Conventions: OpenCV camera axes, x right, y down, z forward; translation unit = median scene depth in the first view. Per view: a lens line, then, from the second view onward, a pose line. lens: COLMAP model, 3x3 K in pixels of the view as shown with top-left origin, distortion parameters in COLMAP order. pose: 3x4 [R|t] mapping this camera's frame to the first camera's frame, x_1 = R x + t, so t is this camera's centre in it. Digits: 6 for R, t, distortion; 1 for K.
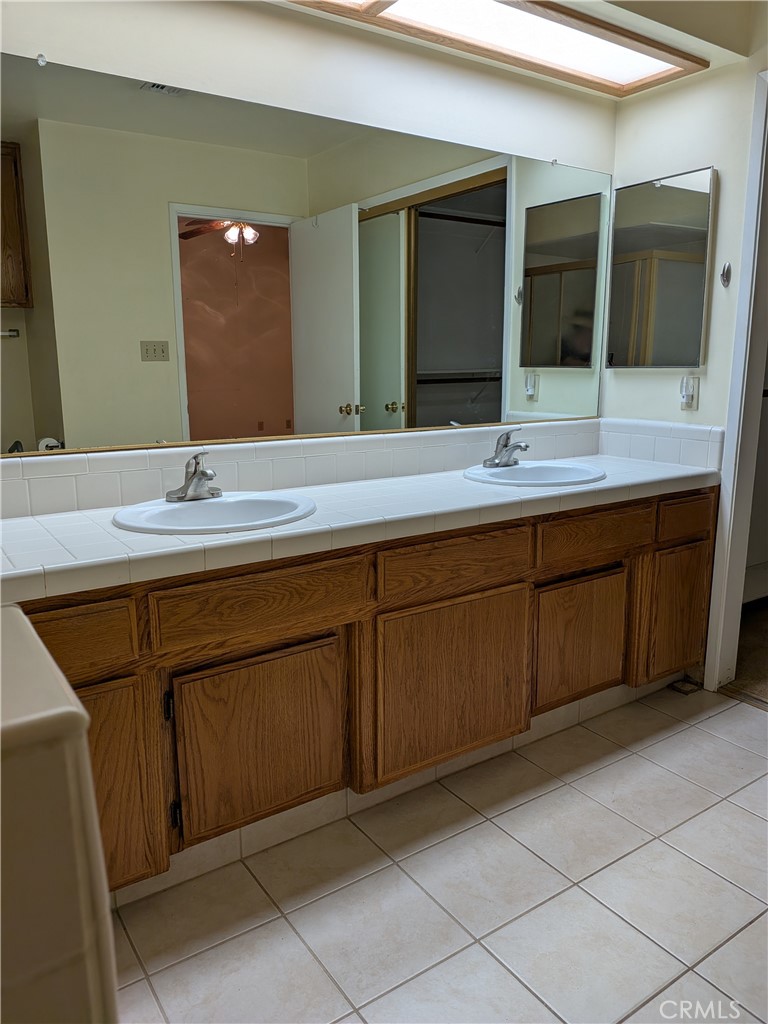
lens RADIAL K [[733.7, 0, 381.2], [0, 733.7, 507.1], [0, 0, 1]] dist [0.079286, -0.155442]
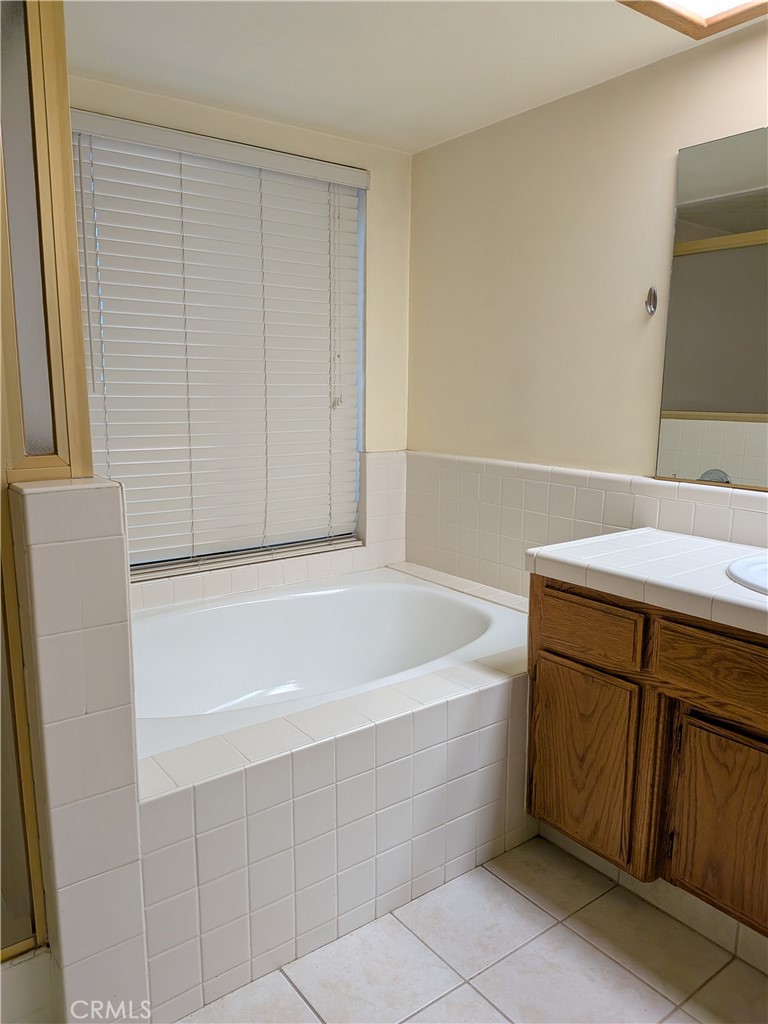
lens RADIAL K [[742.5, 0, 364.2], [0, 742.5, 515.3], [0, 0, 1]] dist [0.049067, -0.080665]
pose [[0.027149, 0.178440, -0.983576, 0.625580], [-0.198140, 0.965377, 0.169669, -0.111964], [0.979798, 0.190280, 0.061565, 0.421338]]
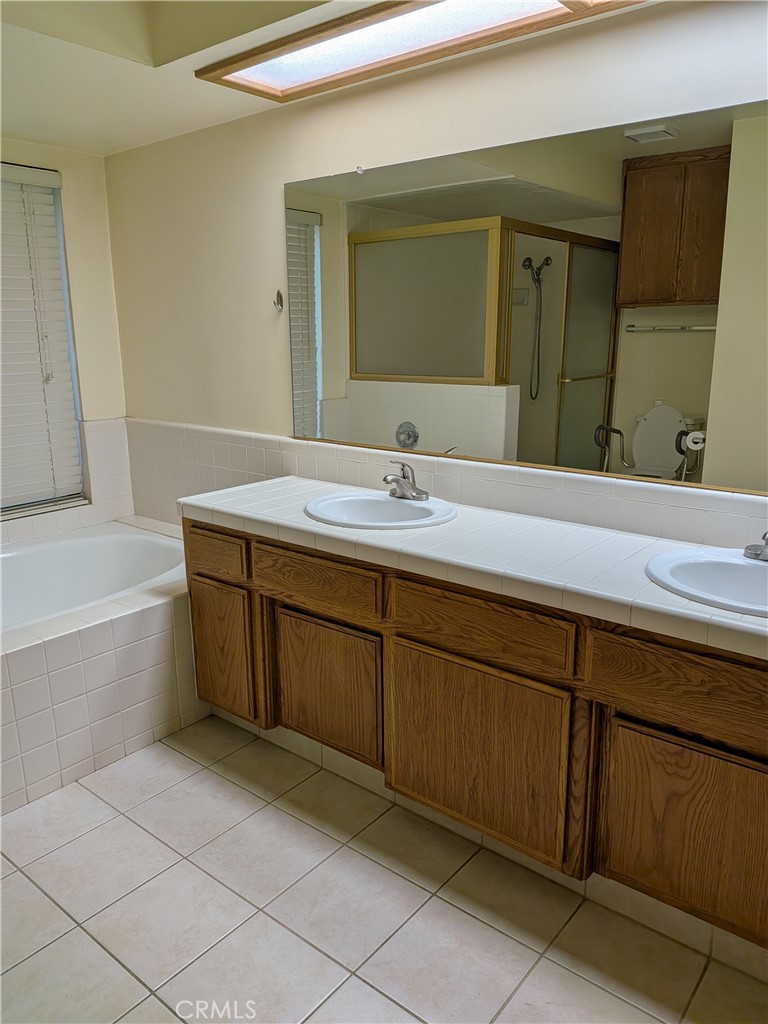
lens RADIAL K [[745.4, 0, 400.6], [0, 745.4, 511.4], [0, 0, 1]] dist [0.093606, -0.206494]
pose [[0.294144, 0.227852, -0.928204, 1.039731], [-0.184041, 0.966495, 0.178930, -0.241015], [0.937874, 0.118197, 0.326223, 0.673505]]
